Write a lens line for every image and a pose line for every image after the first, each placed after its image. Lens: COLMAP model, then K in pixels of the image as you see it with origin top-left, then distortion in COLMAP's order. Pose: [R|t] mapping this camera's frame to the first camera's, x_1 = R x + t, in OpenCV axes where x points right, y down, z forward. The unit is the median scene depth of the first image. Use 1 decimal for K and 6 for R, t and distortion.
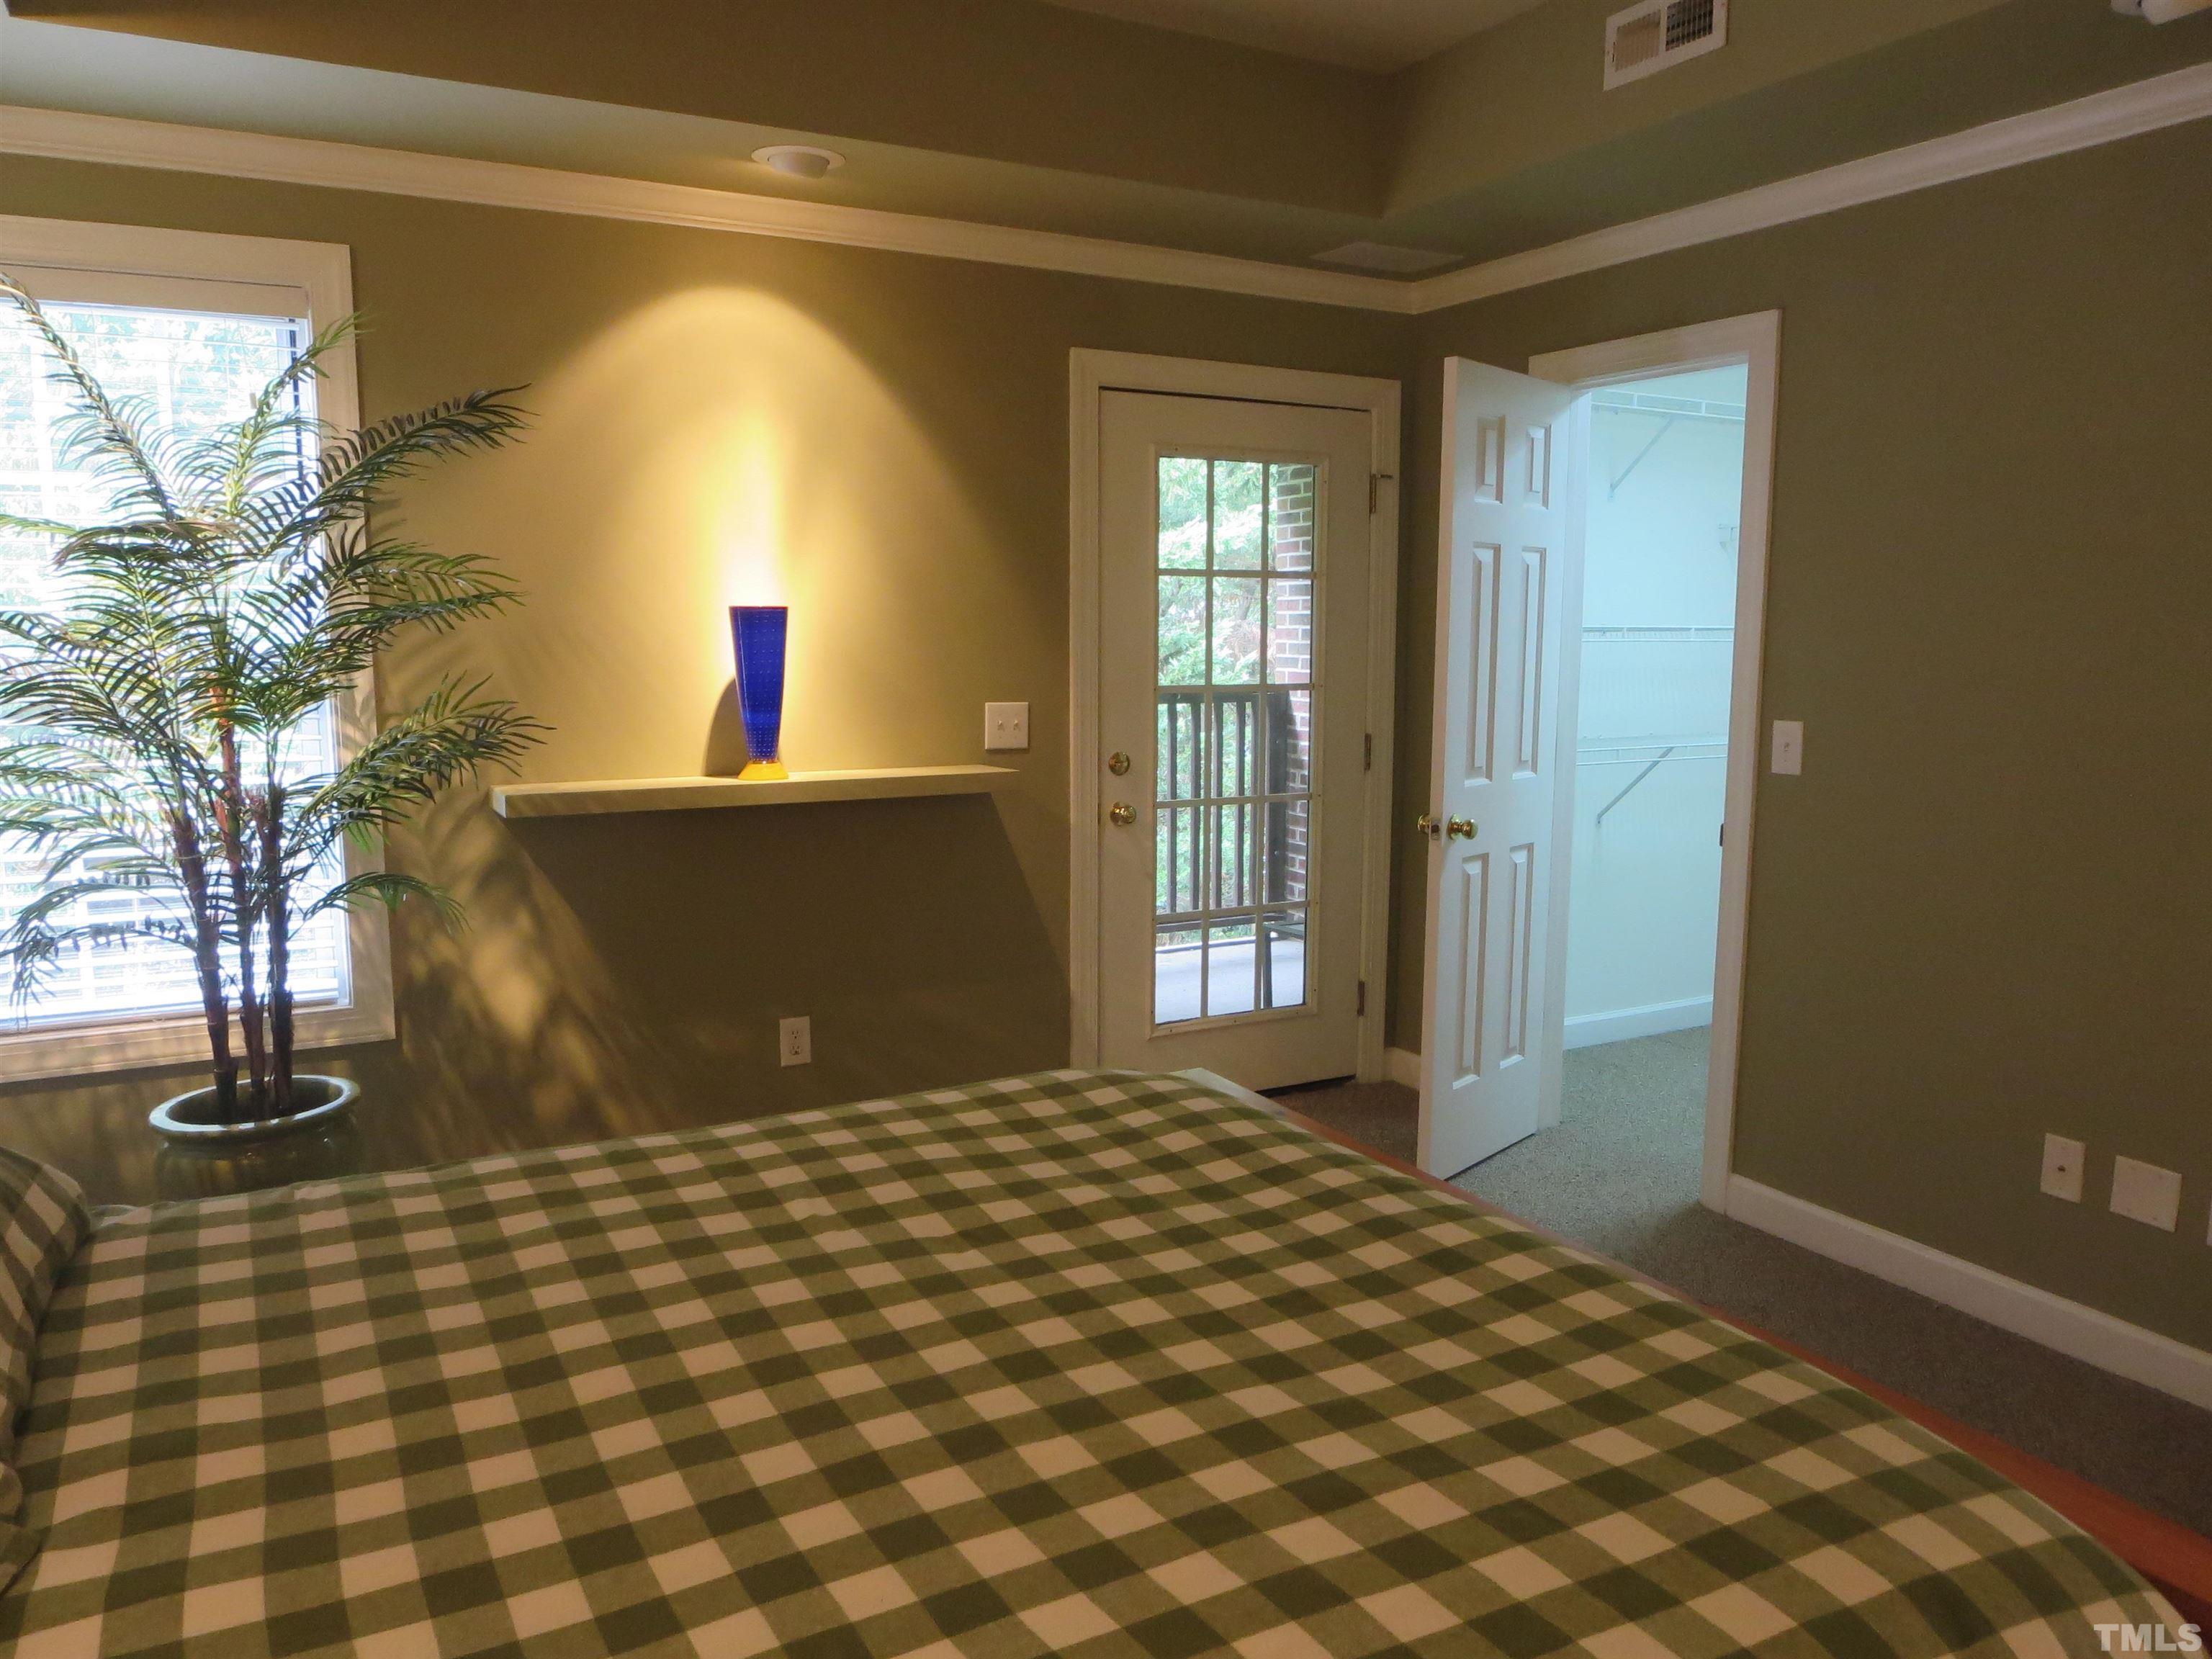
lens RADIAL K [[1541.0, 0, 1115.0], [0, 1541.0, 817.6], [0, 0, 1]] dist [-0.037619, -0.000263]
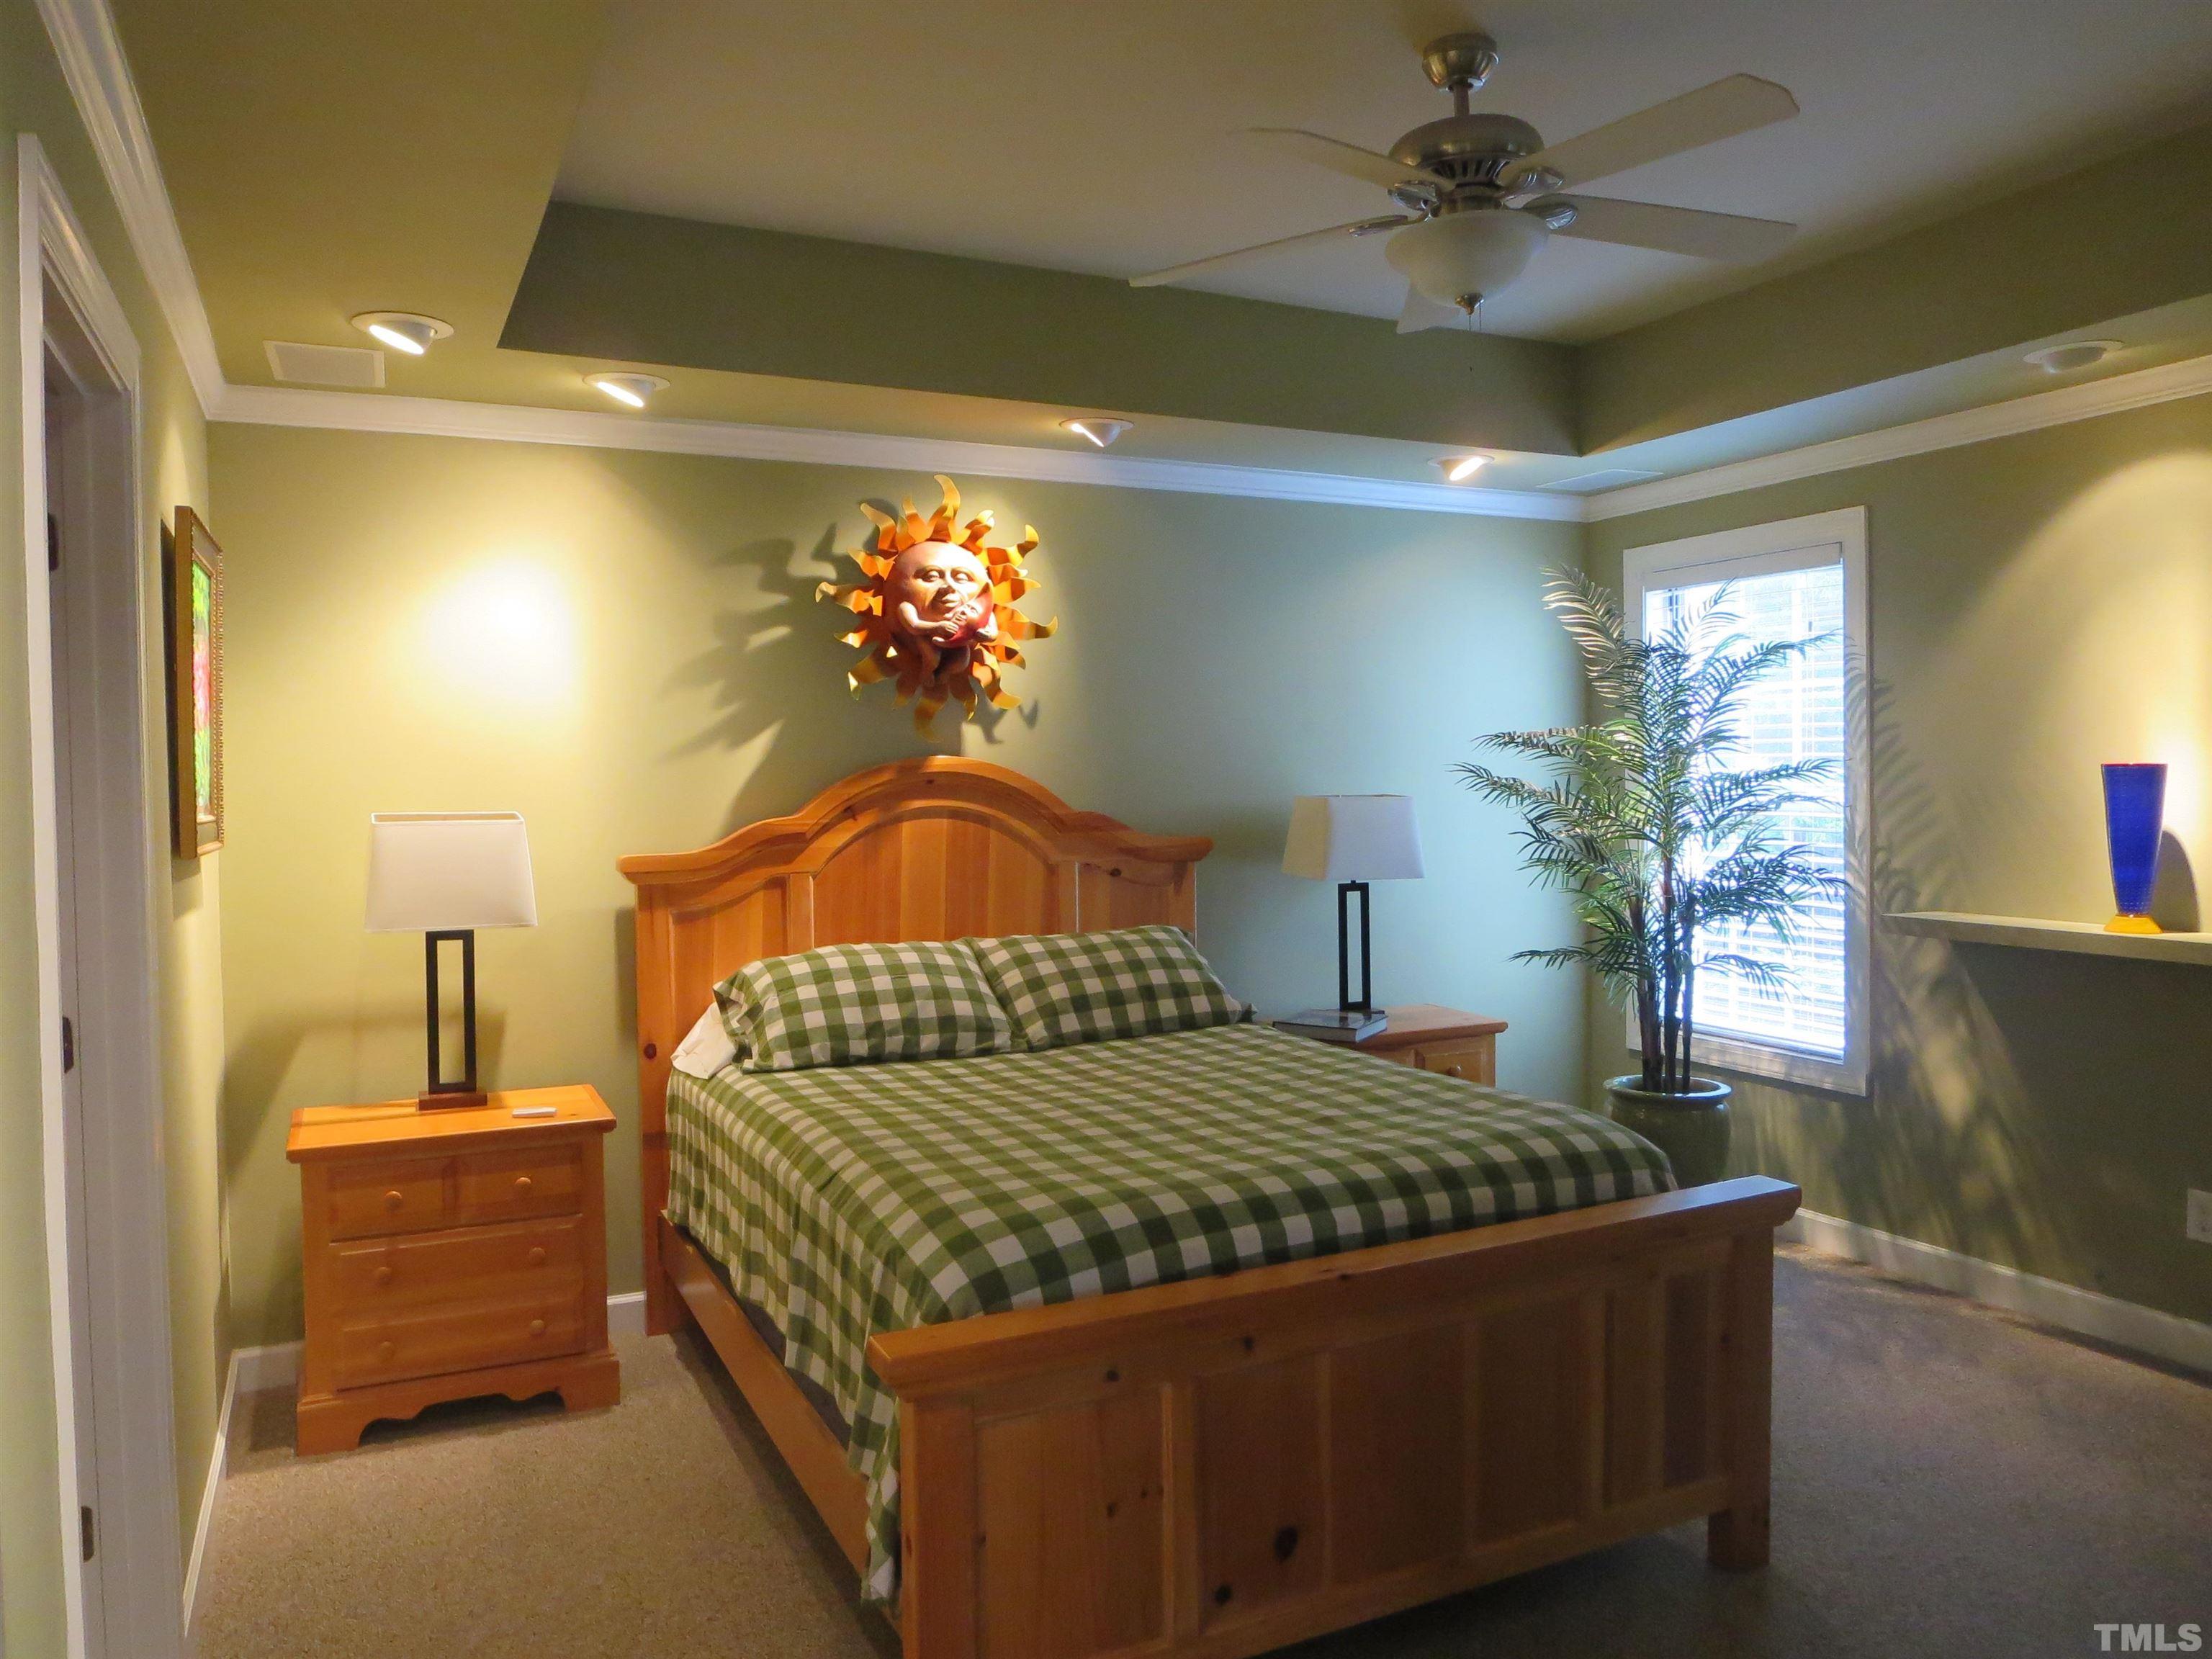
lens RADIAL K [[1541.0, 0, 1115.0], [0, 1541.0, 817.6], [0, 0, 1]] dist [-0.037619, -0.000263]
pose [[-0.041756, 0.025543, -0.998801, 0.825523], [-0.114336, 0.992984, 0.030174, -0.055716], [0.992564, 0.115459, -0.038543, 0.379441]]
